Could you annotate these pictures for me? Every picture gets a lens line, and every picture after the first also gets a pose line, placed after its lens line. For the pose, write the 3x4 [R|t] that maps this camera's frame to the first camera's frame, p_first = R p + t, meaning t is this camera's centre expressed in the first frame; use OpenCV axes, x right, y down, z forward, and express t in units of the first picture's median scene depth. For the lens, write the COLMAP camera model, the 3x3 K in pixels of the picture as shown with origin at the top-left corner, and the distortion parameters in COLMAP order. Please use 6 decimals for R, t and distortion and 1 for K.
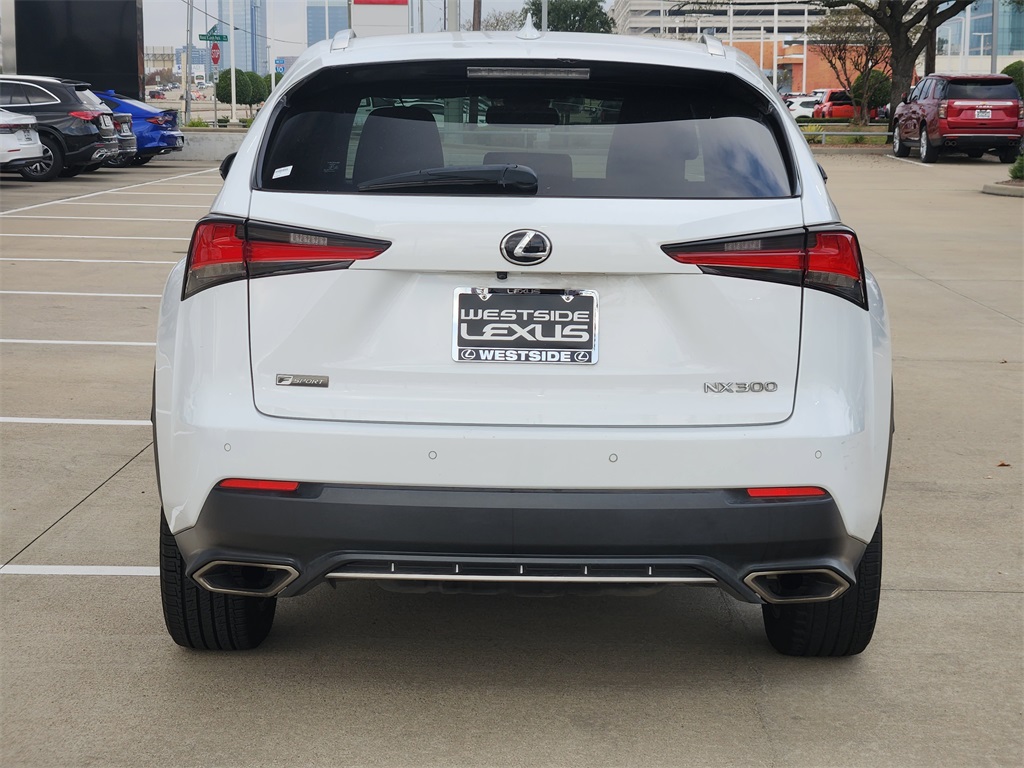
lens RADIAL K [[1720.8, 0, 521.3], [0, 1720.8, 360.9], [0, 0, 1]] dist [0.168524, 0.000000]
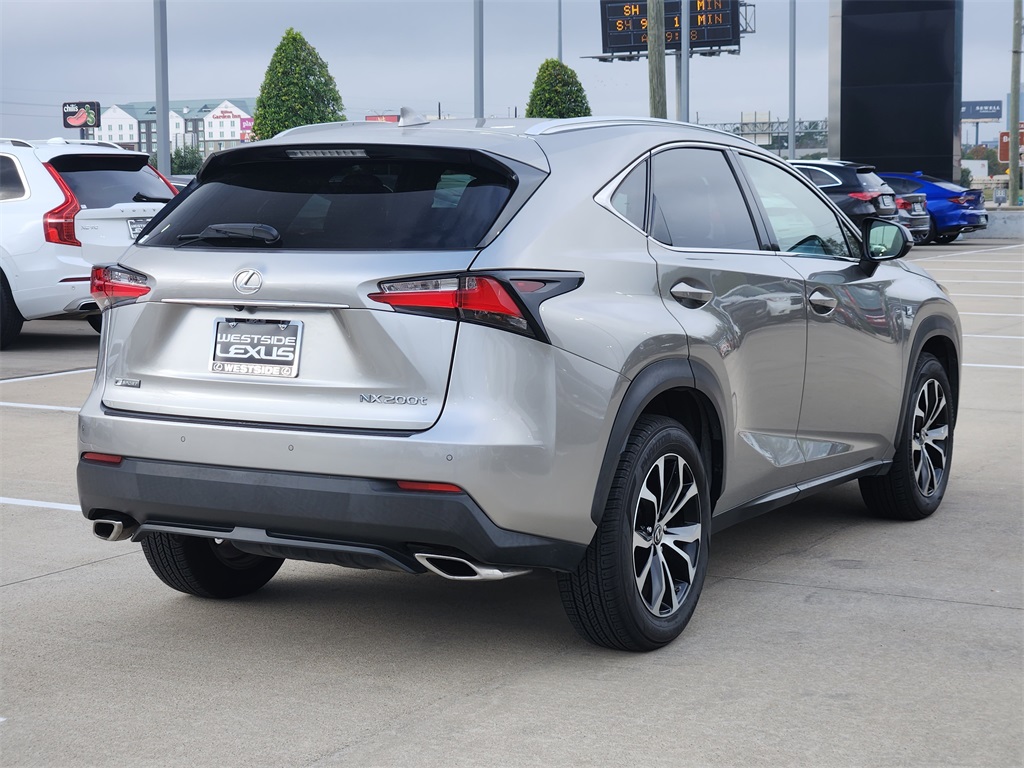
lens RADIAL K [[1720.8, 0, 511.4], [0, 1720.8, 379.1], [0, 0, 1]] dist [0.168524, 0.000000]
pose [[0.861501, 0.033699, -0.506637, 0.849949], [-0.051998, 0.998405, -0.022011, 0.023417], [0.505087, 0.045306, 0.861878, -0.049193]]
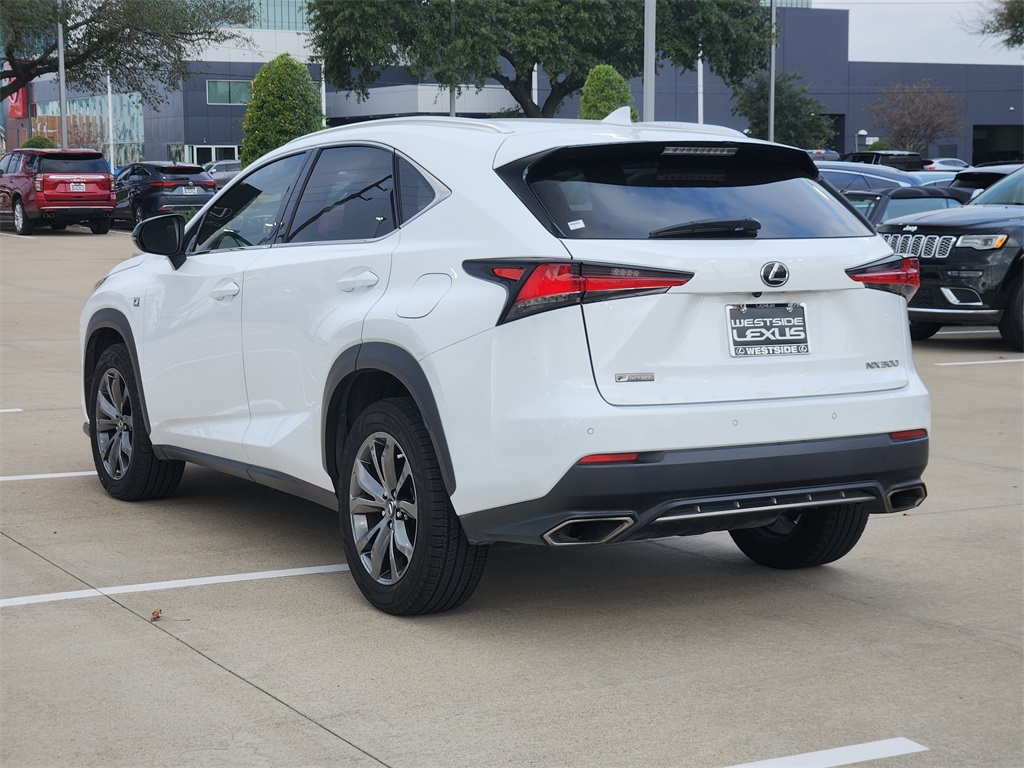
lens RADIAL K [[1720.8, 0, 509.2], [0, 1720.8, 381.5], [0, 0, 1]] dist [0.168524, 0.000000]
pose [[0.856485, -0.060061, 0.512666, -0.916106], [0.072542, 0.997356, -0.004348, 0.013073], [-0.511049, 0.040913, 0.858577, -0.114451]]
